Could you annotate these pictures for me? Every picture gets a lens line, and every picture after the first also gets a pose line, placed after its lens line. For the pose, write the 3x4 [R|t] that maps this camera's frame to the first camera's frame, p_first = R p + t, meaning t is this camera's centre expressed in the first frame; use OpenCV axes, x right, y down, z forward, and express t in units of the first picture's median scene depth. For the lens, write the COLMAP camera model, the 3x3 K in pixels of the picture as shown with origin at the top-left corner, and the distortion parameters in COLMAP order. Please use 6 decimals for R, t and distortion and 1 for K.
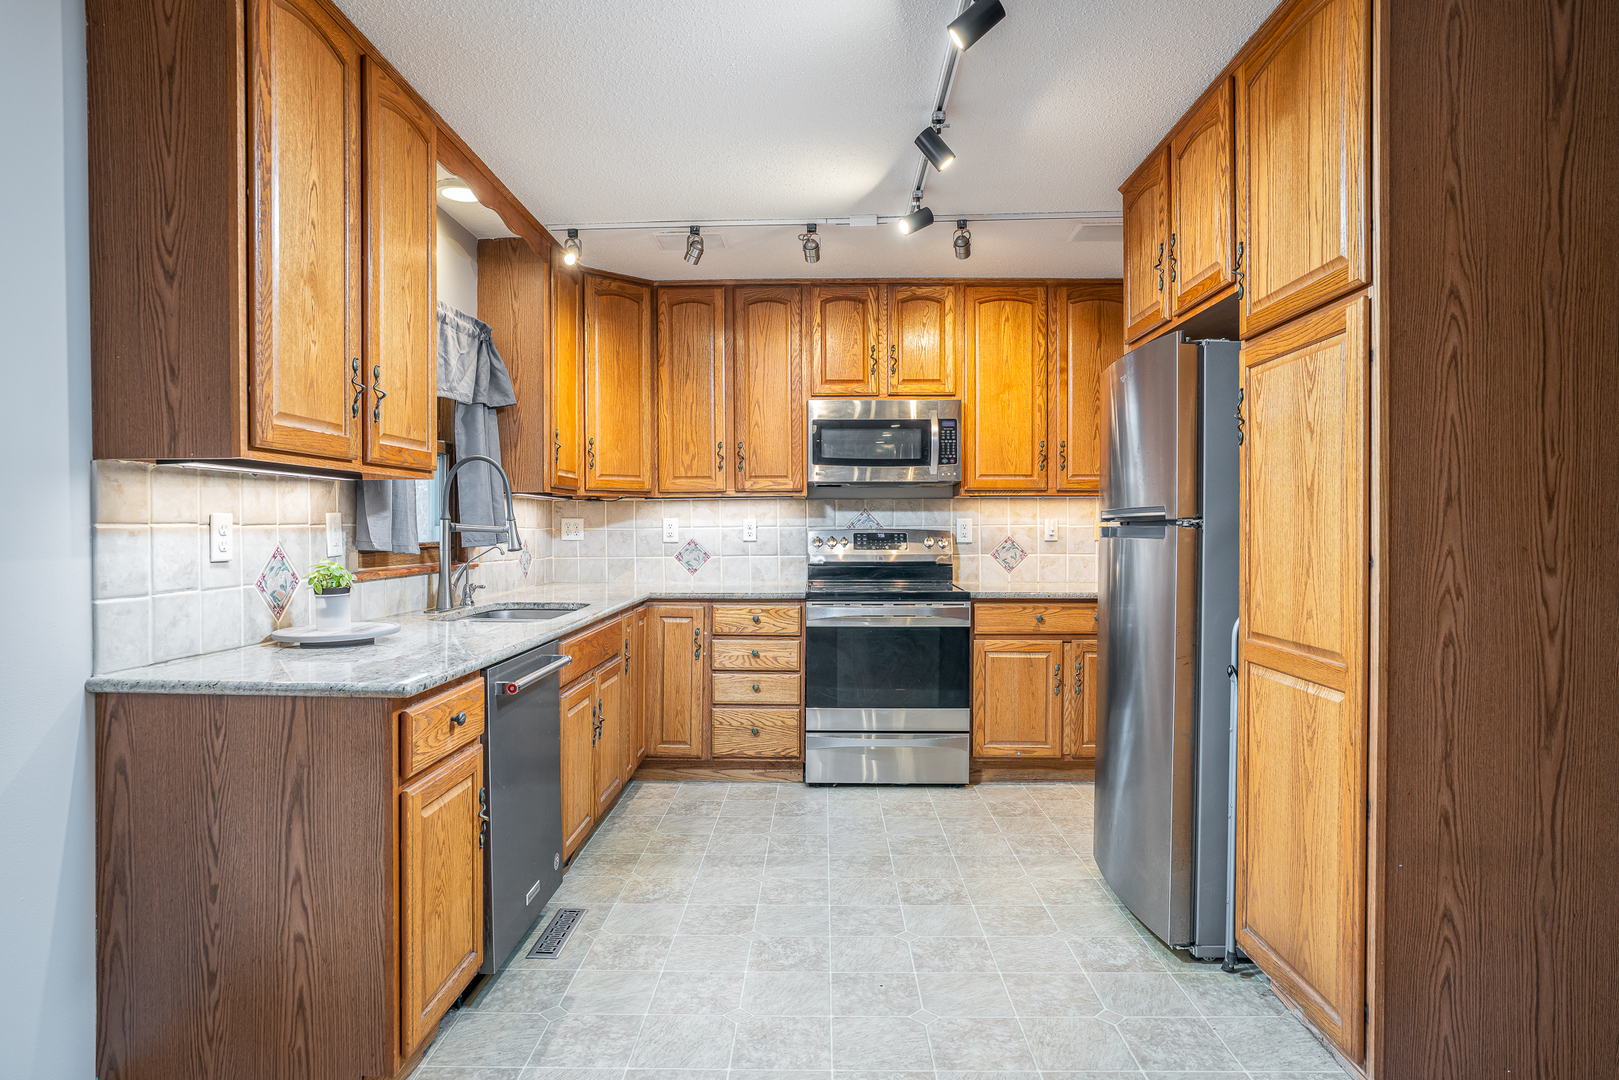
lens RADIAL K [[930.6, 0, 809.5], [0, 930.6, 540.0], [0, 0, 1]] dist [0.002352, 0.002279]
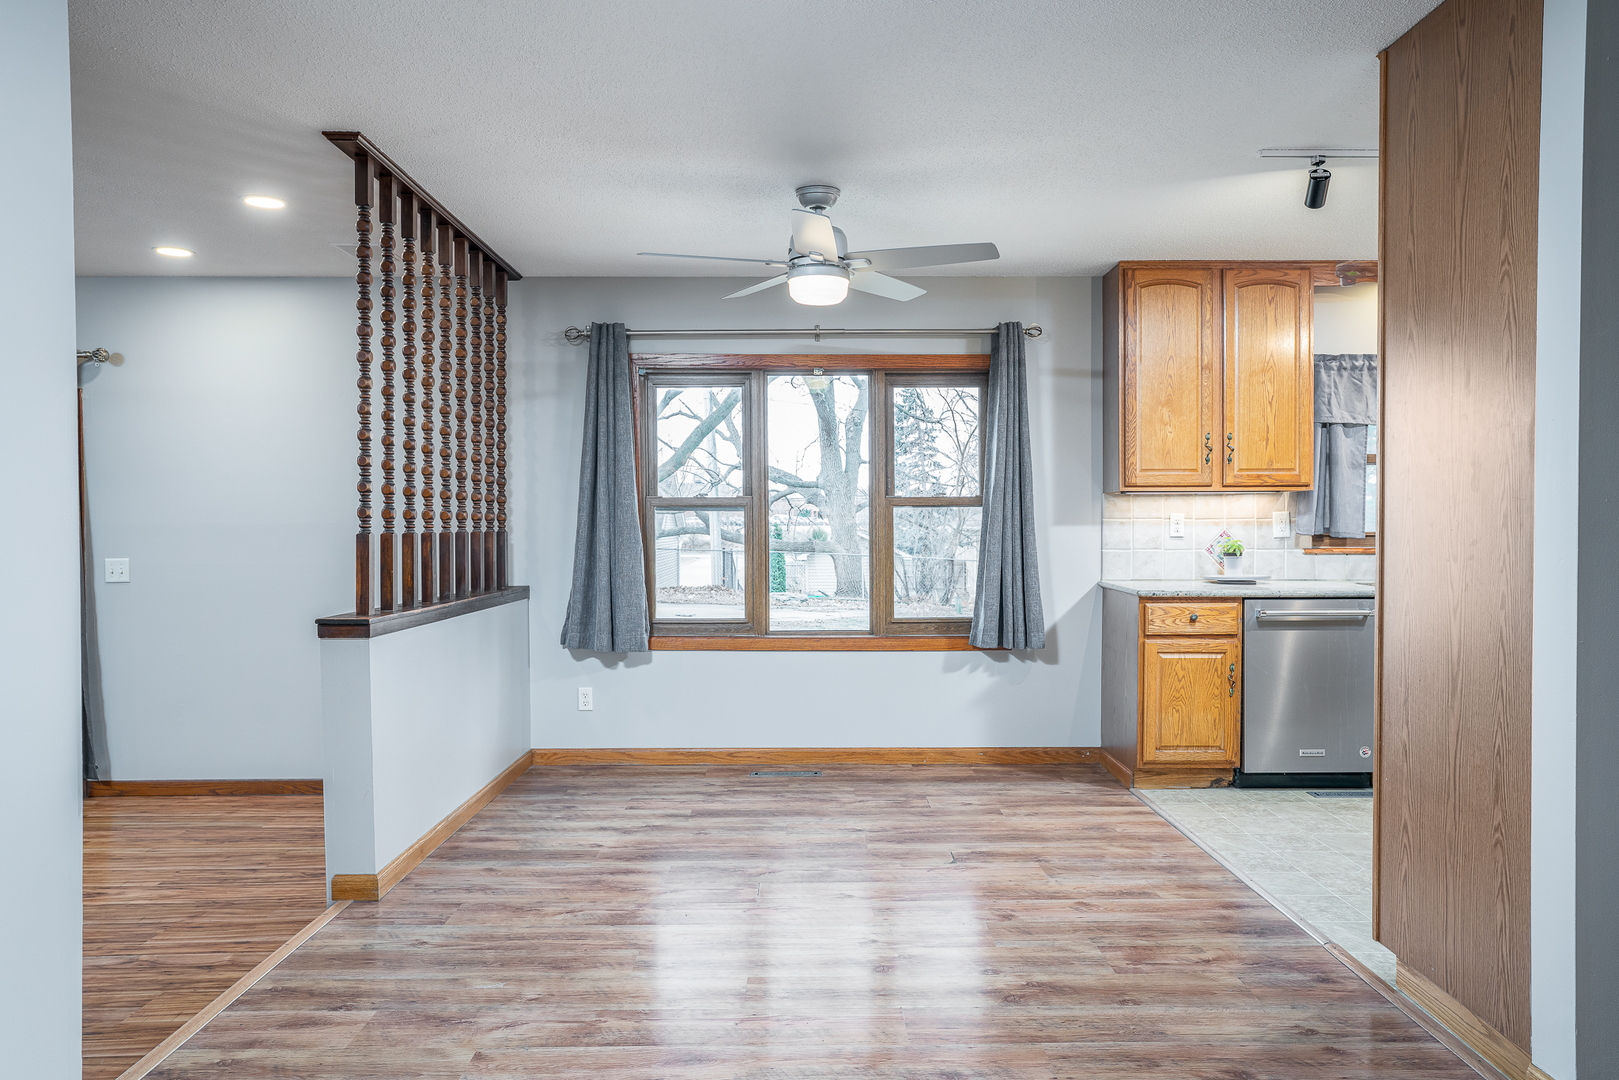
lens RADIAL K [[1106.5, 0, 886.9], [0, 1106.5, 537.4], [0, 0, 1]] dist [-0.000303, 0.000434]
pose [[0.092446, 0.016399, -0.995583, 1.872089], [-0.013369, 0.999795, 0.015227, -0.004431], [0.995628, 0.011903, 0.092646, 0.135864]]
